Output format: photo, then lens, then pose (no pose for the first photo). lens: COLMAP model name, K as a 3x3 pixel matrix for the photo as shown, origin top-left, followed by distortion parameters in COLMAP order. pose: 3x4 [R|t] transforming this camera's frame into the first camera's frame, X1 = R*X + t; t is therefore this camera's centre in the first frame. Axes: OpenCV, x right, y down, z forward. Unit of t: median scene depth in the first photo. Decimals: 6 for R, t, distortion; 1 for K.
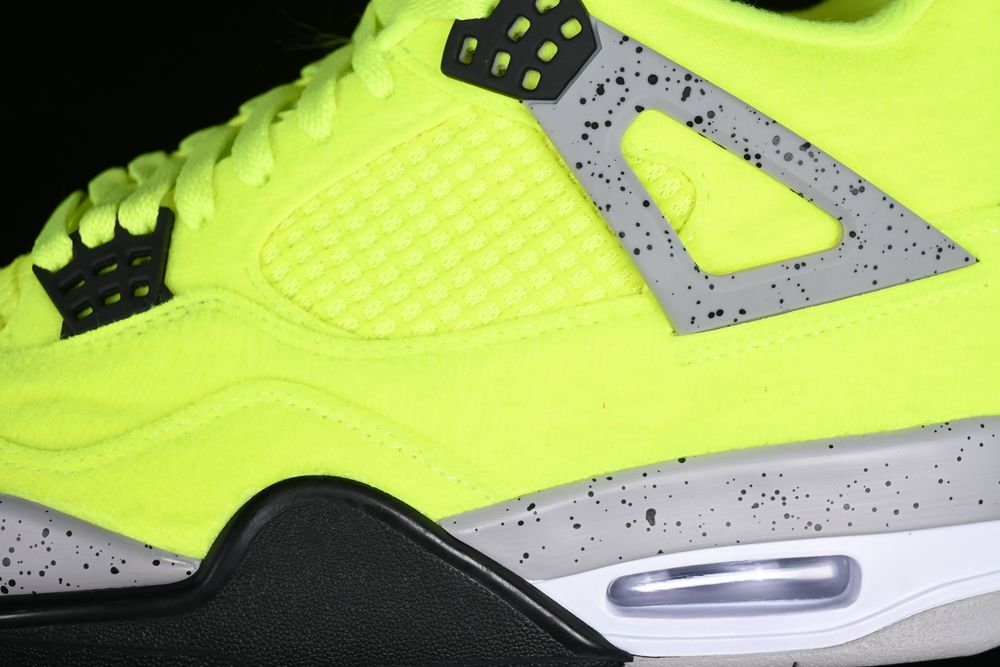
lens RADIAL K [[2118.5, 0, 500.0], [0, 2118.5, 333.5], [0, 0, 1]] dist [0.041716, 0.138601]
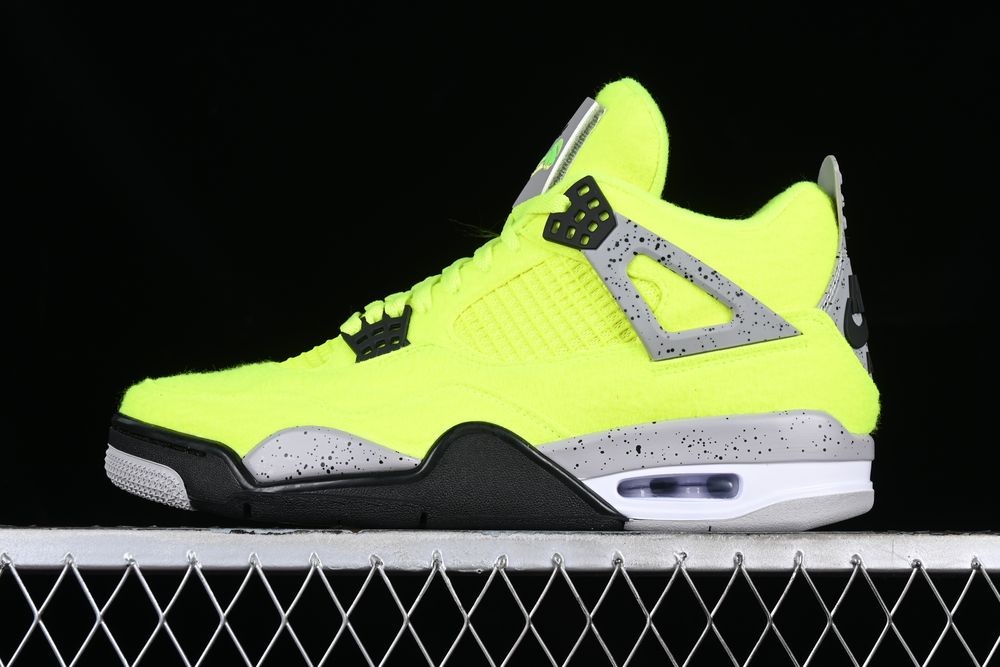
lens RADIAL K [[2118.5, 0, 500.0], [0, 2118.5, 333.5], [0, 0, 1]] dist [0.041716, 0.138601]
pose [[0.997543, 0.020035, -0.067135, 0.073877], [-0.032055, 0.982576, -0.183078, 0.361915], [0.062298, 0.184780, 0.980803, -1.063611]]
